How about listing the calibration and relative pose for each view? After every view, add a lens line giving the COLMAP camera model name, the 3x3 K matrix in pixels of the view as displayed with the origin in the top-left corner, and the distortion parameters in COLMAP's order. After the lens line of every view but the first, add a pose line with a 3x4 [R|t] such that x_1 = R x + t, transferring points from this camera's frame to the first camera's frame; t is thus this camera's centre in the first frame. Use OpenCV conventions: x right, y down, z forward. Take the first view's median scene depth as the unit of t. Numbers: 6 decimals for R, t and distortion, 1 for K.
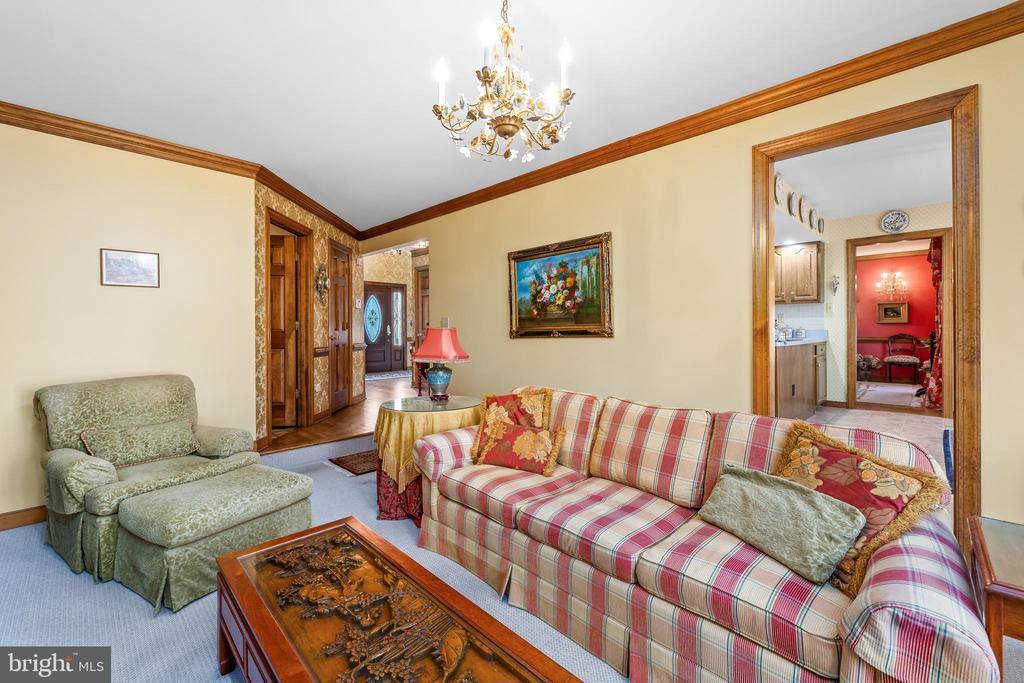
lens RADIAL K [[430.1, 0, 511.5], [0, 430.1, 330.8], [0, 0, 1]] dist [-0.003400, 0.001046]
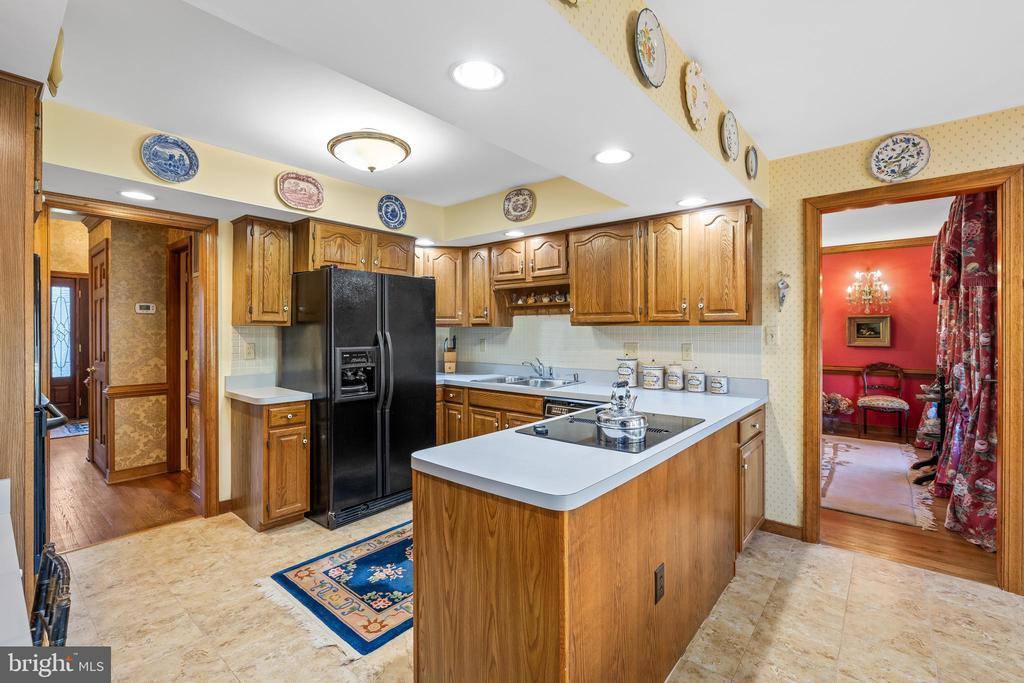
lens RADIAL K [[454.9, 0, 517.0], [0, 454.9, 330.9], [0, 0, 1]] dist [-0.001362, 0.000556]
pose [[0.995445, 0.003104, 0.095285, 0.385857], [-0.002877, 0.999993, -0.002526, -0.055541], [-0.095292, 0.002240, 0.995447, 0.488413]]
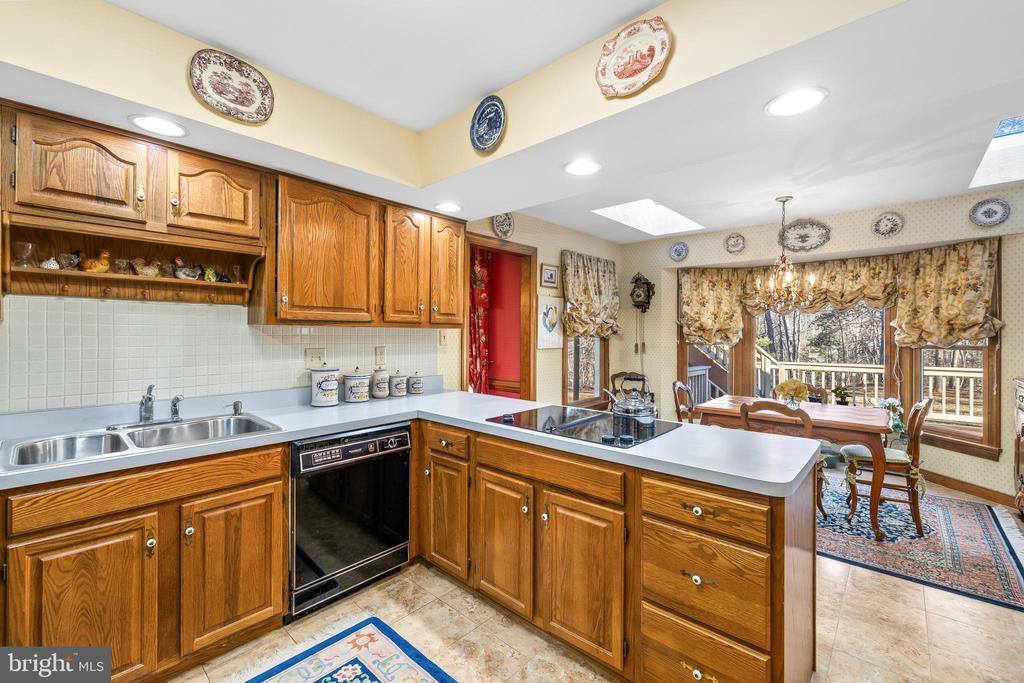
lens RADIAL K [[430.1, 0, 512.0], [0, 430.1, 334.6], [0, 0, 1]] dist [-0.003400, 0.001046]
pose [[-0.048902, 0.003214, 0.998798, 0.141034], [-0.000702, 0.999994, -0.003252, -0.054349], [-0.998803, -0.000861, -0.048900, 0.914171]]
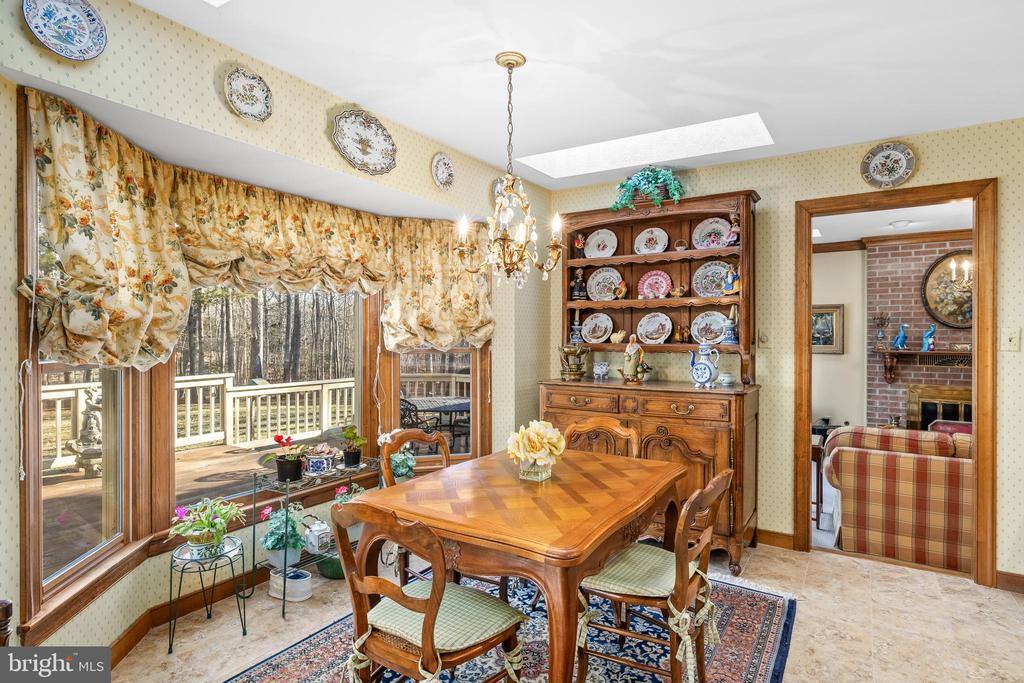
lens RADIAL K [[549.0, 0, 506.4], [0, 549.0, 338.2], [0, 0, 1]] dist [0.002112, 0.000070]
pose [[-0.978870, 0.004547, -0.204435, 0.814699], [0.002535, 0.999946, 0.010102, -0.059166], [0.204469, 0.009371, -0.978828, 0.875007]]
